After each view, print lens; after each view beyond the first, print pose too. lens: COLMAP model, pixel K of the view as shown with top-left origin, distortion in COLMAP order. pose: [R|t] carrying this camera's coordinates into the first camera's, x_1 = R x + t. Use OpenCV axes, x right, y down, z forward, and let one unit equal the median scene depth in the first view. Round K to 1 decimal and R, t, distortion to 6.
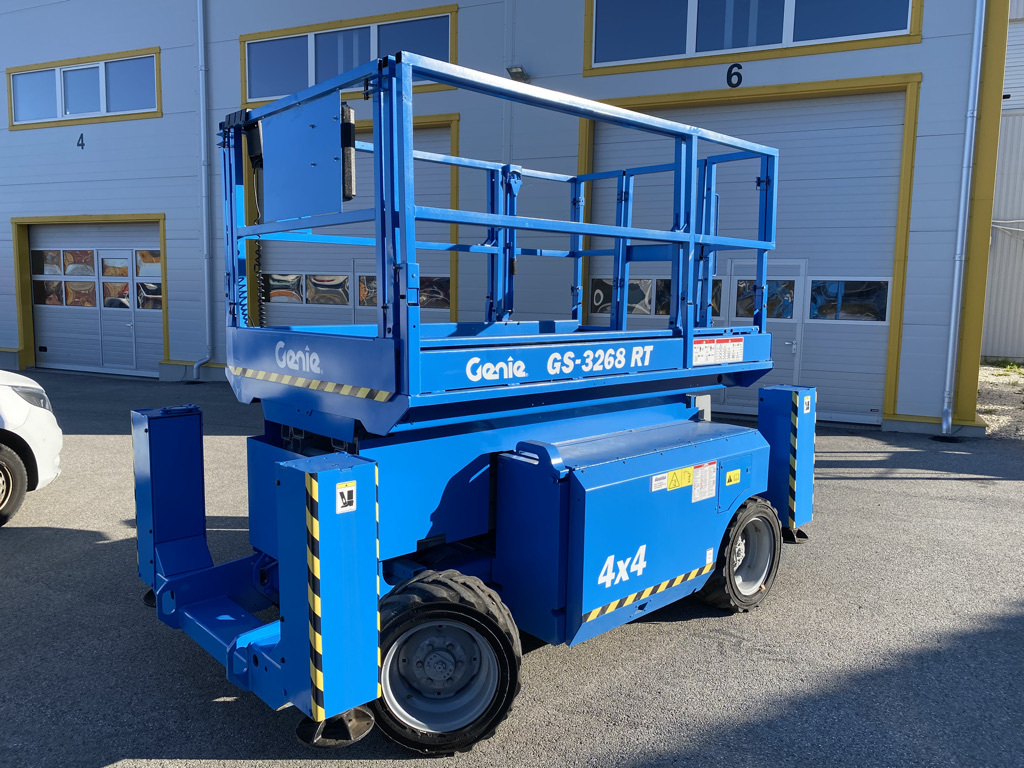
lens RADIAL K [[778.6, 0, 513.5], [0, 778.6, 388.4], [0, 0, 1]] dist [0.042049, -0.054051]
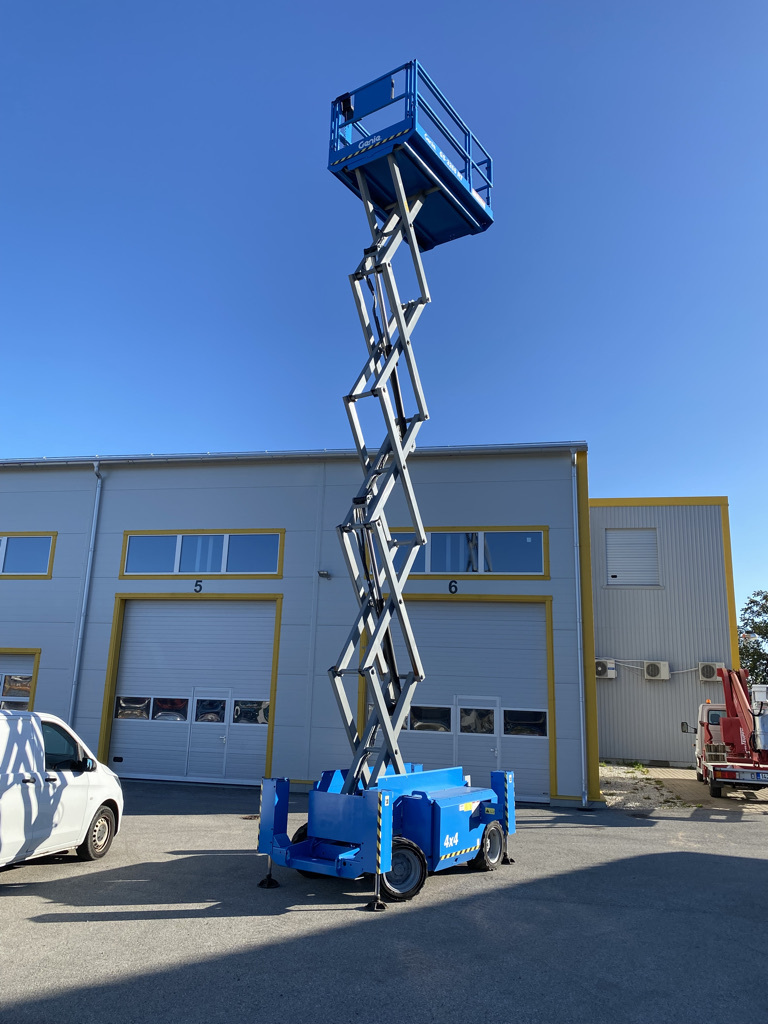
lens RADIAL K [[778.6, 0, 382.2], [0, 778.6, 503.4], [0, 0, 1]] dist [0.042049, -0.054051]
pose [[0.975776, 0.064477, 0.209053, -0.275212], [0.013066, 0.936701, -0.349887, 0.031422], [-0.218379, 0.344143, 0.913168, -0.681915]]
